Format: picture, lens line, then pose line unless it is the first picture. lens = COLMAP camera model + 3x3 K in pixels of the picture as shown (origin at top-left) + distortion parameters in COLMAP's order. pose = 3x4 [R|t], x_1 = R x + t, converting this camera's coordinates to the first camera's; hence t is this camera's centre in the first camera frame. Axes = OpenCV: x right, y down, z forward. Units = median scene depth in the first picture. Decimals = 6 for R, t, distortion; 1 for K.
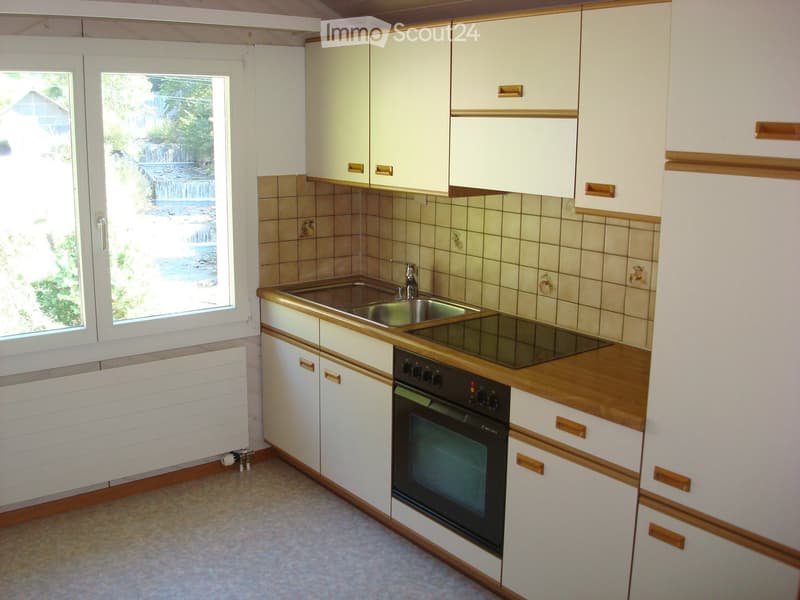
lens RADIAL K [[809.8, 0, 401.7], [0, 809.8, 298.0], [0, 0, 1]] dist [-0.124226, 0.000000]
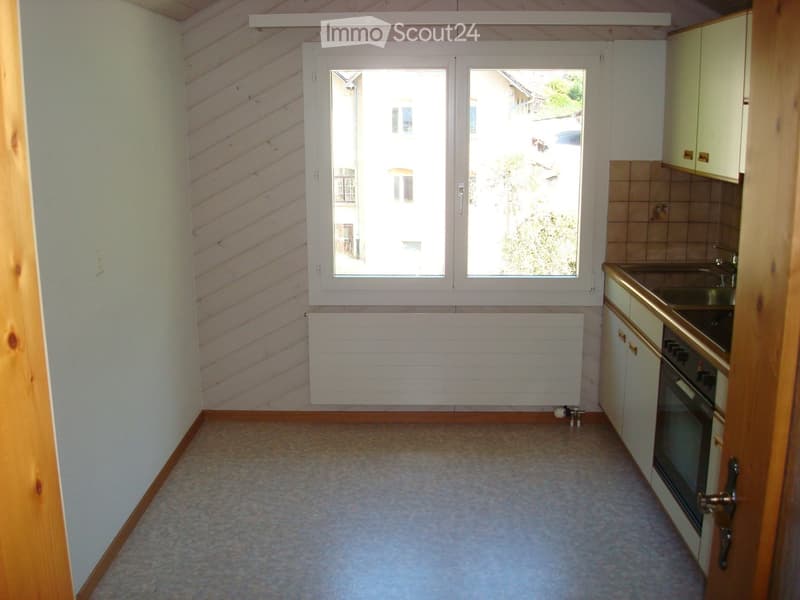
lens RADIAL K [[809.8, 0, 393.6], [0, 809.8, 303.4], [0, 0, 1]] dist [-0.124226, 0.000000]
pose [[0.768020, 0.127144, -0.627678, 0.295722], [-0.118312, 0.991393, 0.056053, 0.015174], [0.629402, 0.031212, 0.776453, -0.023952]]
